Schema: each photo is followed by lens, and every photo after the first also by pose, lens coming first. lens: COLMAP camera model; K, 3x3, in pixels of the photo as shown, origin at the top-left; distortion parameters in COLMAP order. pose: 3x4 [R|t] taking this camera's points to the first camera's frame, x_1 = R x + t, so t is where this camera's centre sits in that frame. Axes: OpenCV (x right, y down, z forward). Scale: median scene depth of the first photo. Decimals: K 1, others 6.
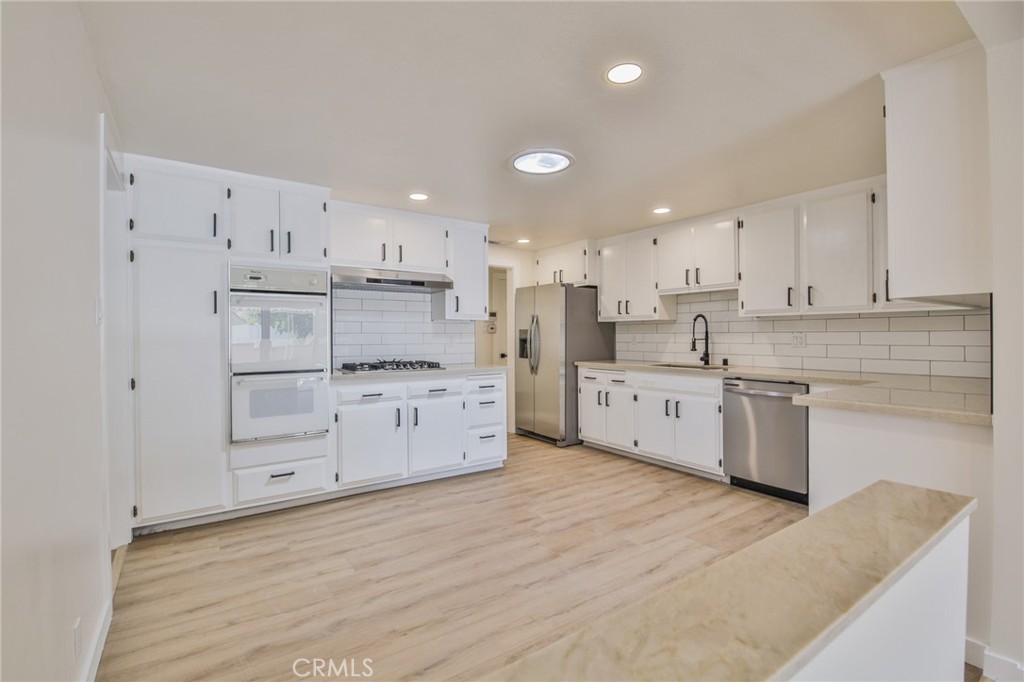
lens RADIAL K [[467.3, 0, 511.8], [0, 467.3, 336.9], [0, 0, 1]] dist [-0.004596, -0.008861]
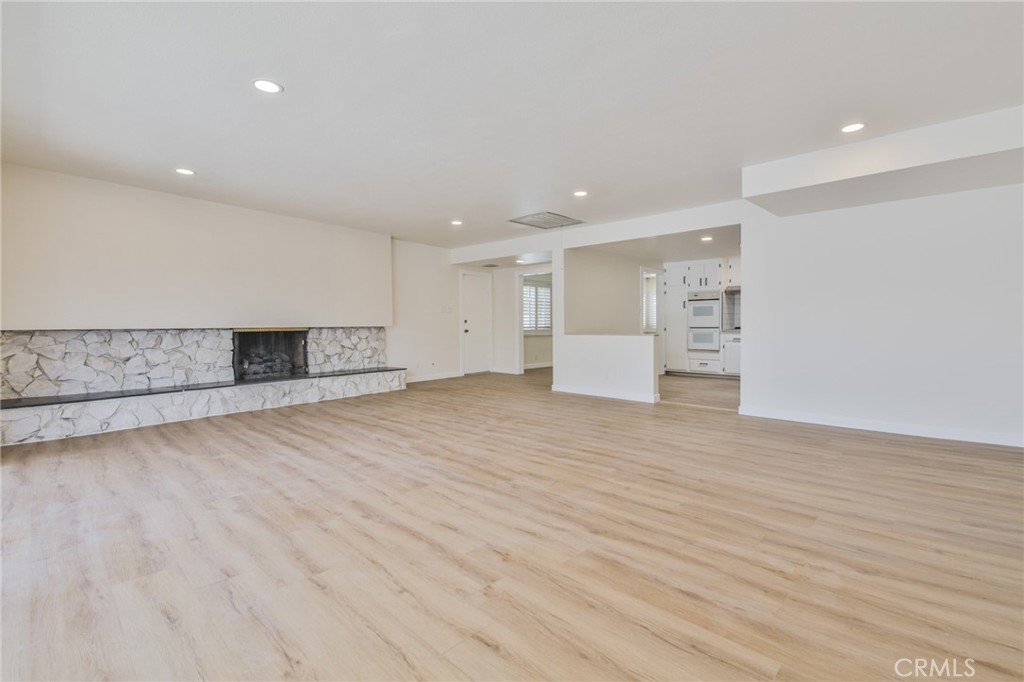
lens RADIAL K [[467.3, 0, 509.8], [0, 467.3, 335.9], [0, 0, 1]] dist [-0.004596, -0.008861]
pose [[0.189198, 0.027614, -0.981551, 1.958090], [0.001787, 0.999593, 0.028466, 0.039319], [0.981937, -0.007140, 0.189072, -0.662152]]
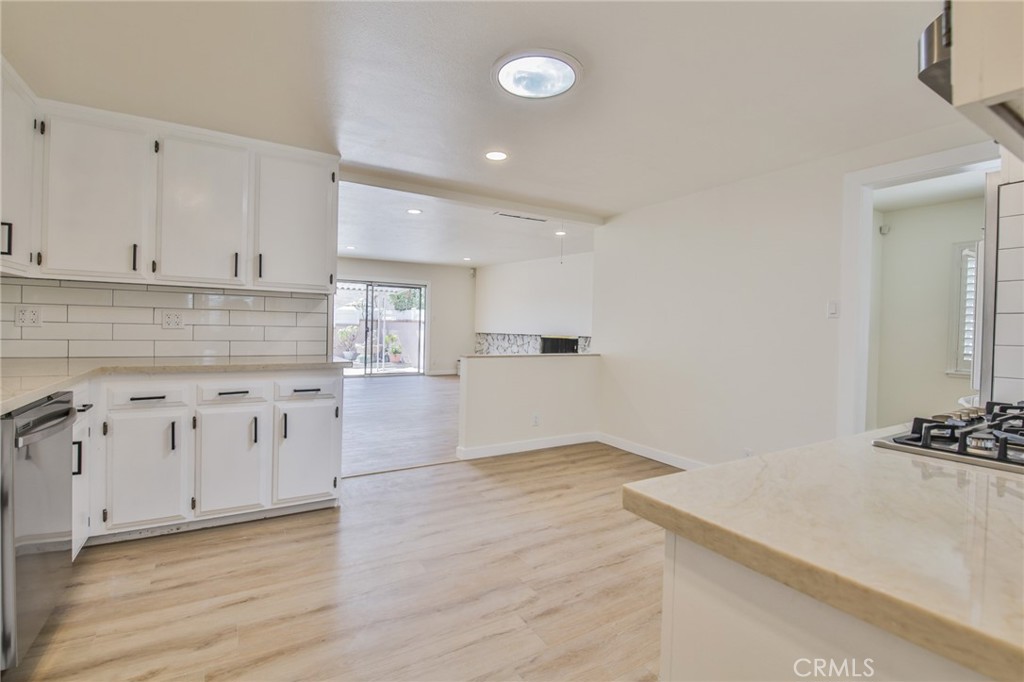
lens RADIAL K [[467.3, 0, 511.9], [0, 467.3, 338.9], [0, 0, 1]] dist [-0.004596, -0.008861]
pose [[-0.997740, -0.016669, 0.065085, 0.039229], [-0.015036, 0.999562, 0.025503, 0.013602], [-0.065482, 0.024467, -0.997554, 1.461052]]
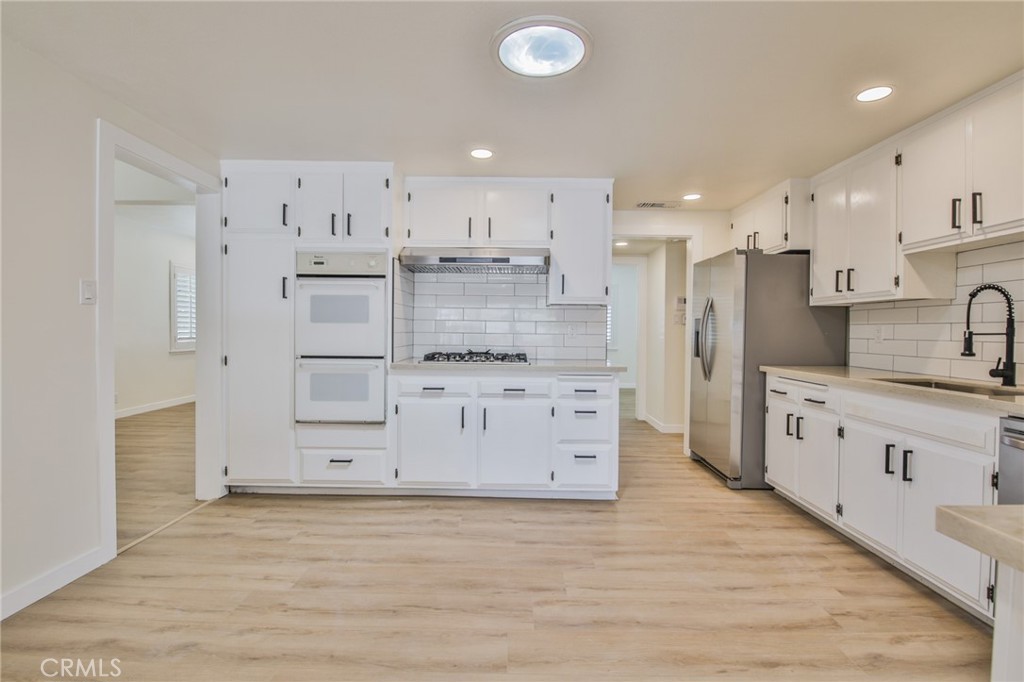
lens RADIAL K [[467.3, 0, 512.0], [0, 467.3, 336.0], [0, 0, 1]] dist [-0.004596, -0.008861]
pose [[0.814424, 0.020153, -0.579921, 0.349747], [-0.015863, 0.999796, 0.012467, 0.011897], [0.580054, -0.000954, 0.814578, 0.379279]]
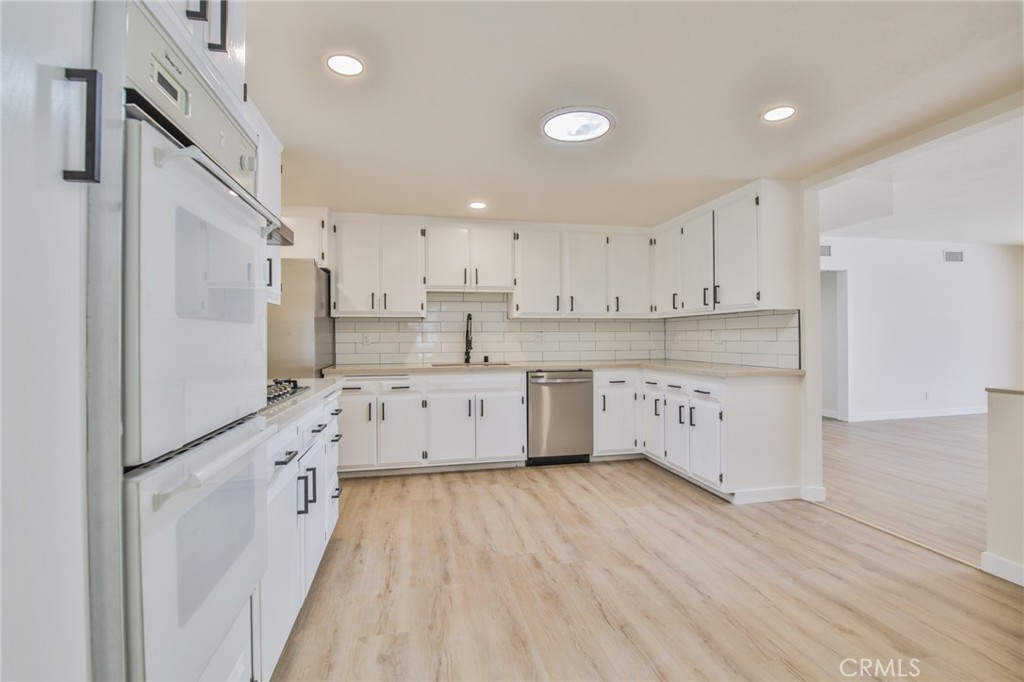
lens RADIAL K [[467.3, 0, 512.1], [0, 467.3, 338.4], [0, 0, 1]] dist [-0.004596, -0.008861]
pose [[0.389245, 0.002954, 0.921129, -0.648457], [0.006466, 0.999961, -0.005939, 0.015993], [-0.921111, 0.008268, 0.389211, 0.659953]]
